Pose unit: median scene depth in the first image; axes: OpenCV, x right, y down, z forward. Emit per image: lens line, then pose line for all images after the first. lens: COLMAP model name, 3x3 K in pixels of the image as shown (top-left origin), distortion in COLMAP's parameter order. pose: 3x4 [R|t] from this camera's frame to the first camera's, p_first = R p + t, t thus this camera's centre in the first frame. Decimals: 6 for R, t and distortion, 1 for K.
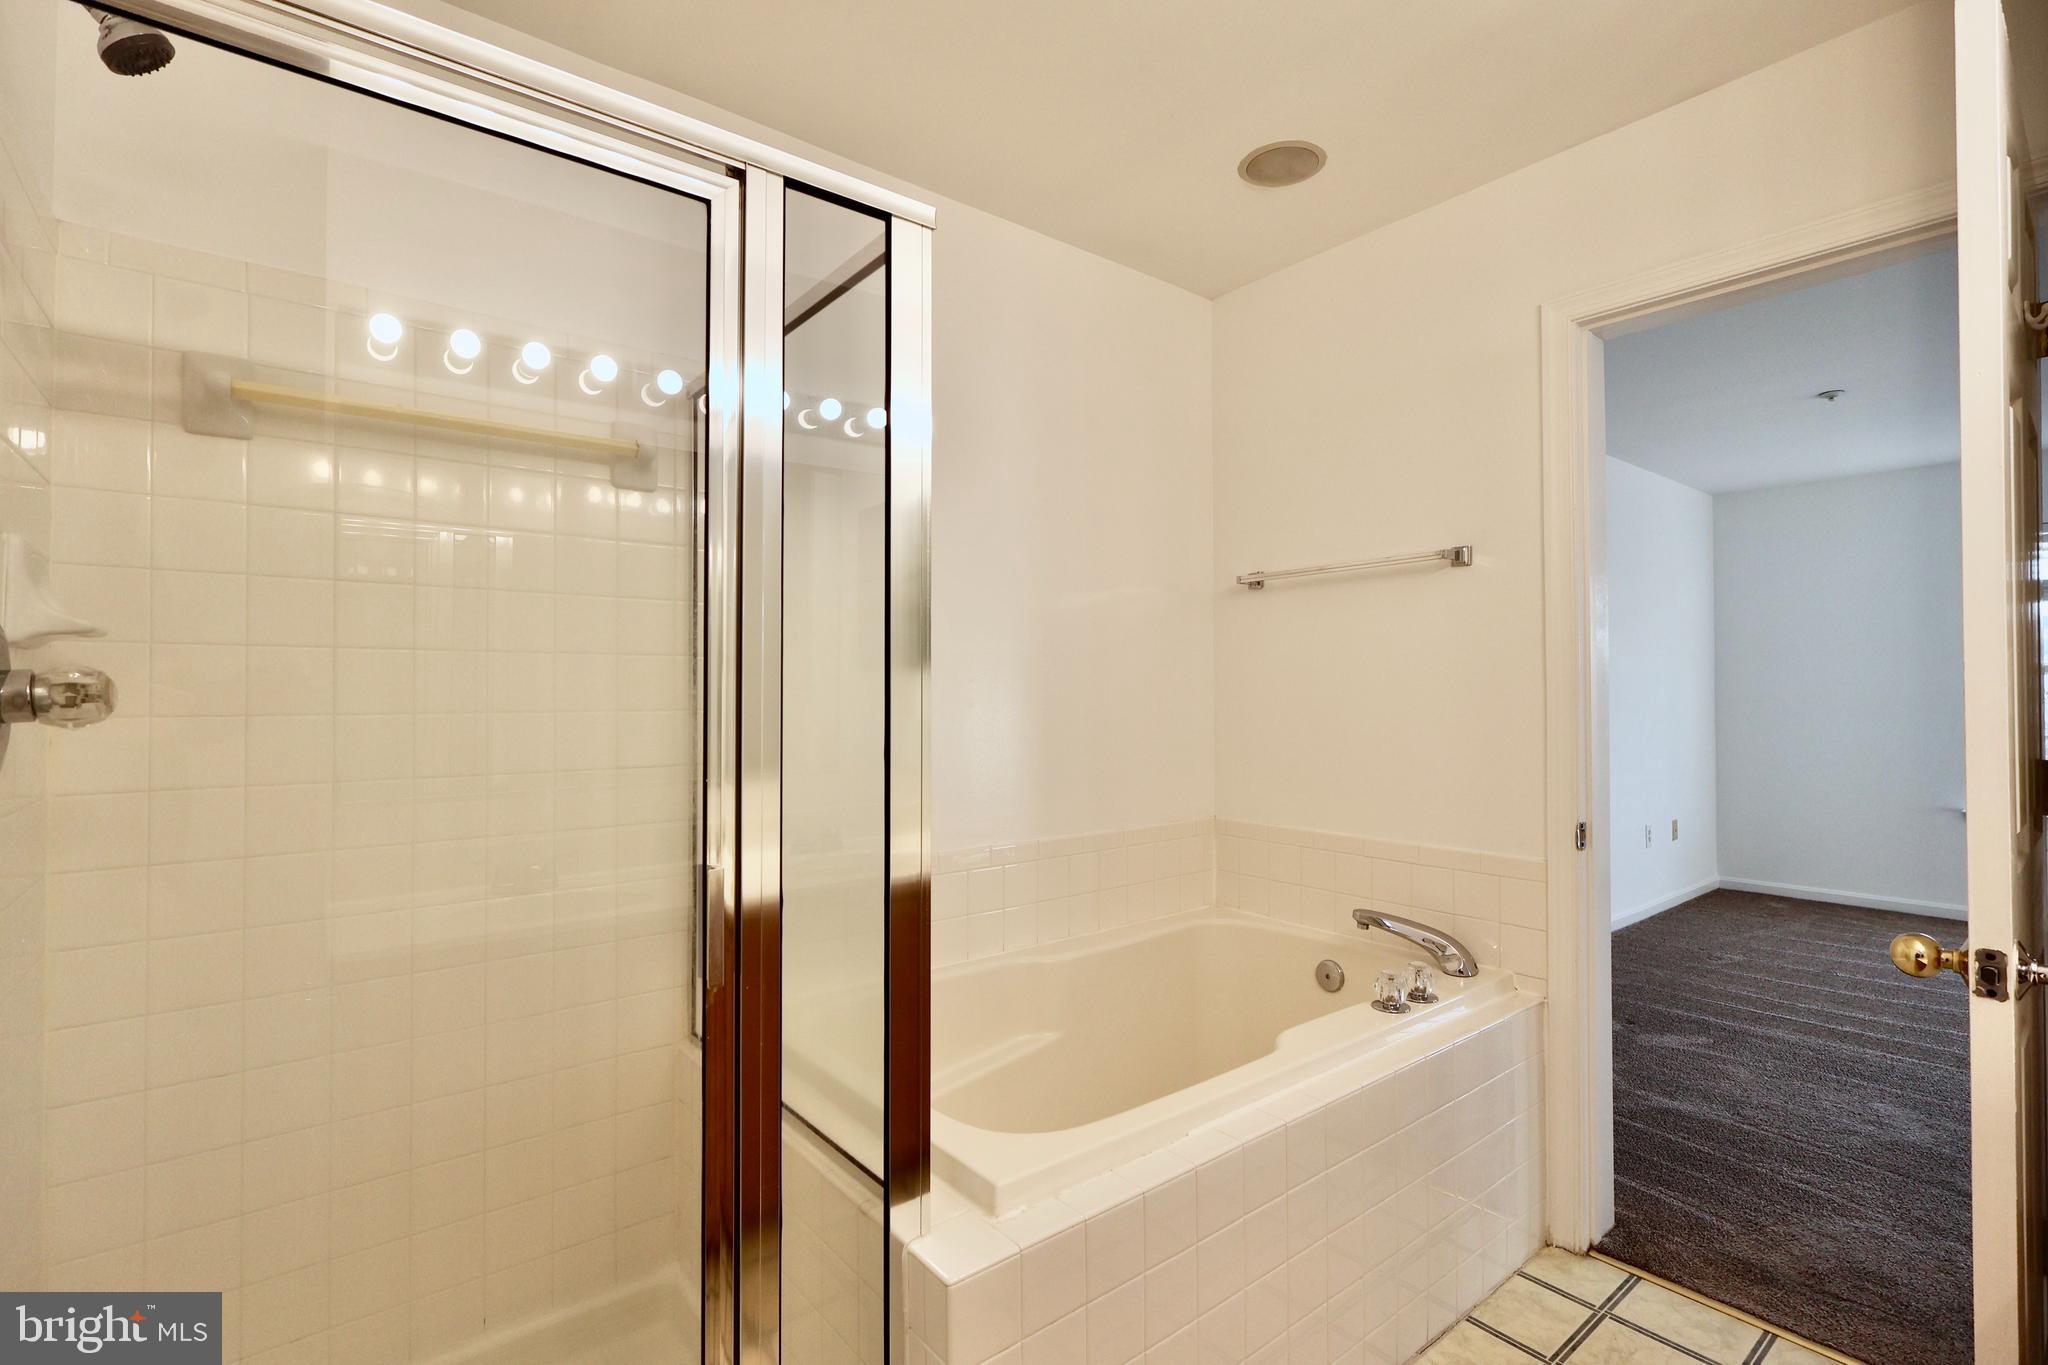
lens RADIAL K [[939.3, 0, 1024.0], [0, 939.3, 682.5], [0, 0, 1]] dist [-0.006608, 0.001117]
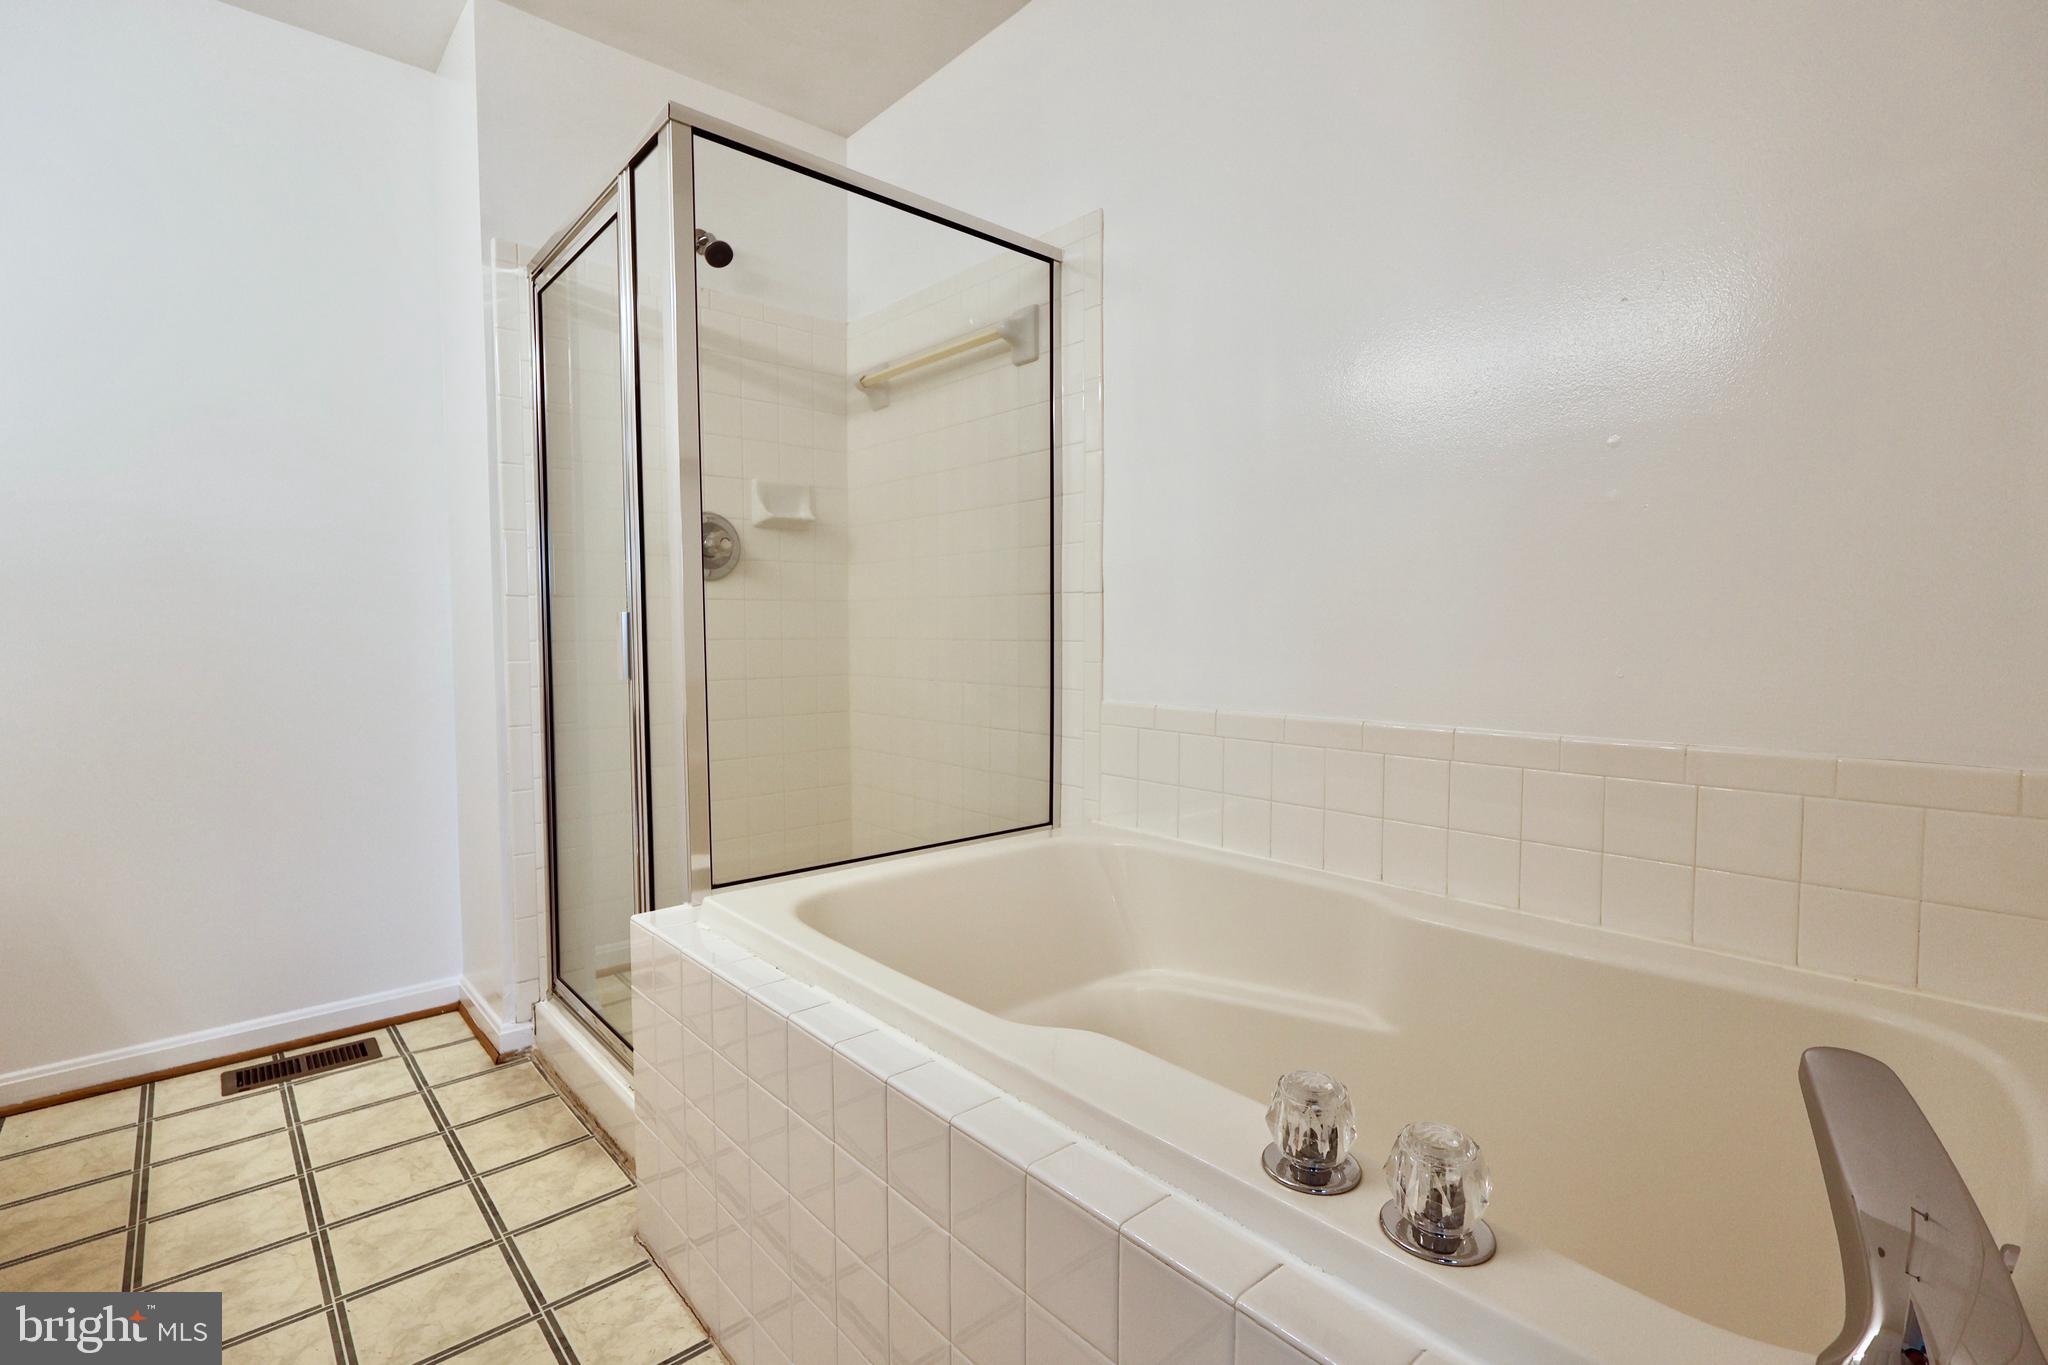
lens RADIAL K [[939.3, 0, 1024.0], [0, 939.3, 682.5], [0, 0, 1]] dist [-0.006608, 0.001117]
pose [[0.064139, 0.057194, -0.996301, 0.778602], [0.014984, 0.998189, 0.058267, 0.127790], [0.997829, -0.018666, 0.063165, 0.885630]]
